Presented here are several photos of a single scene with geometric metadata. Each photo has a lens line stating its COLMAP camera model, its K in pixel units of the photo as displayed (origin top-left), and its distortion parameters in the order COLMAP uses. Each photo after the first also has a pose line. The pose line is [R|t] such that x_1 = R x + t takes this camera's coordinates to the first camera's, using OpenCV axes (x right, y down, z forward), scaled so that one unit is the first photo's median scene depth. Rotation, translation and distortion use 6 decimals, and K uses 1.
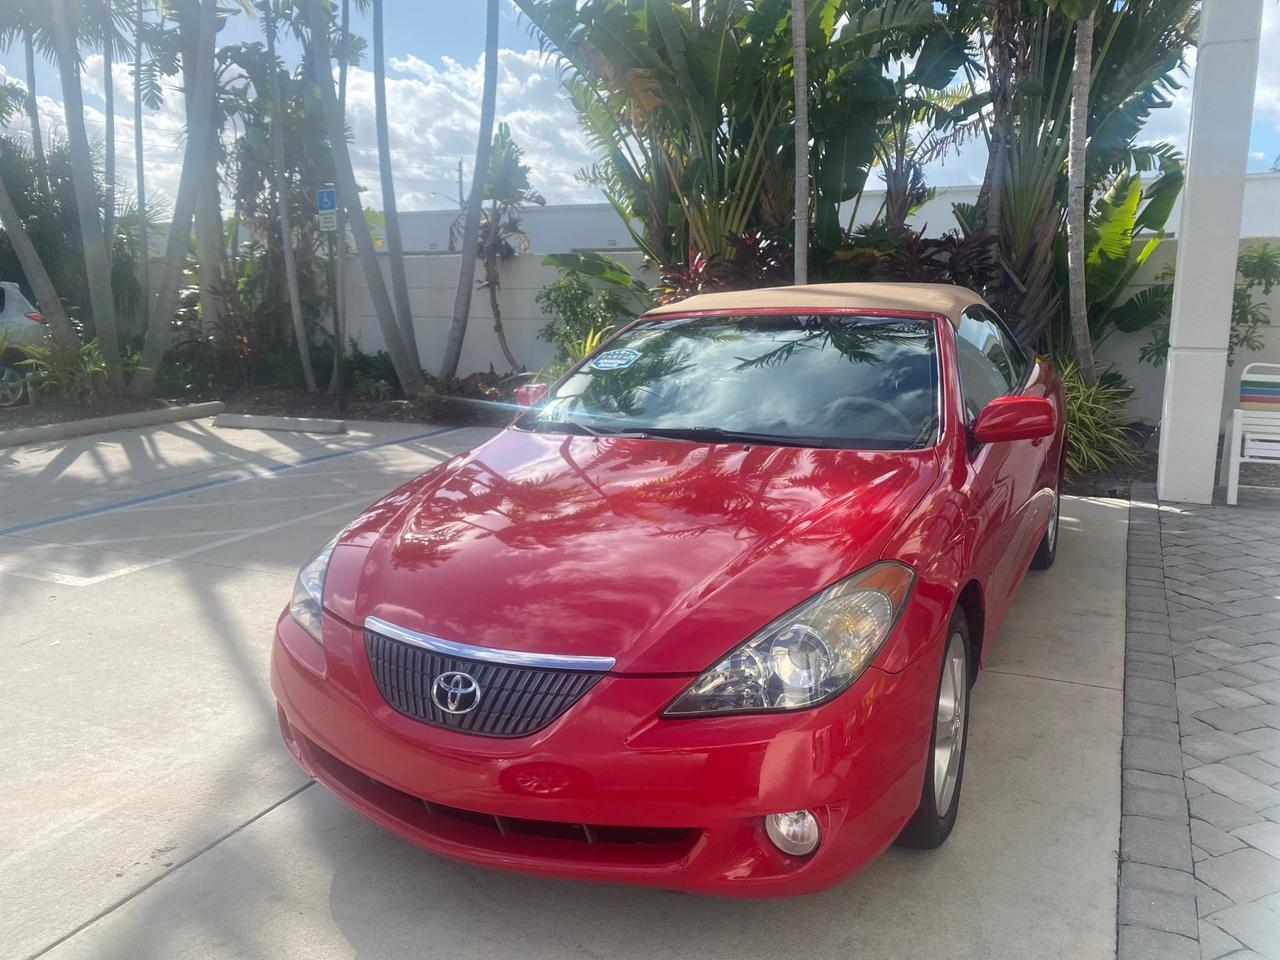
lens RADIAL K [[985.0, 0, 641.9], [0, 985.0, 481.3], [0, 0, 1]] dist [0.019309, -0.023345]
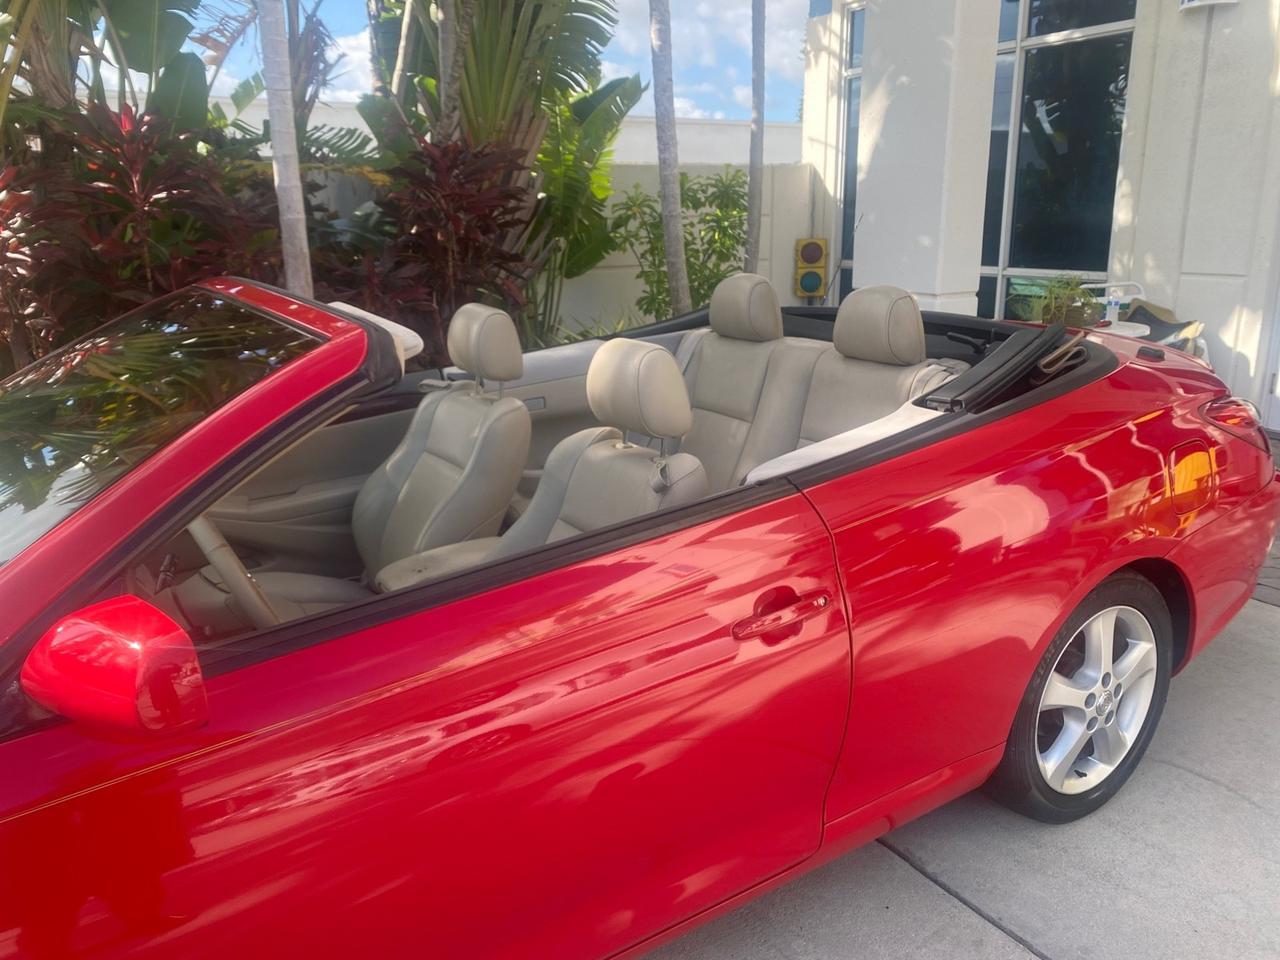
lens RADIAL K [[985.0, 0, 632.9], [0, 985.0, 471.8], [0, 0, 1]] dist [0.019309, -0.023345]
pose [[0.525993, -0.216382, 0.822502, -0.148582], [0.172085, 0.974168, 0.146233, -0.083781], [-0.832897, 0.064622, 0.549642, 0.418921]]
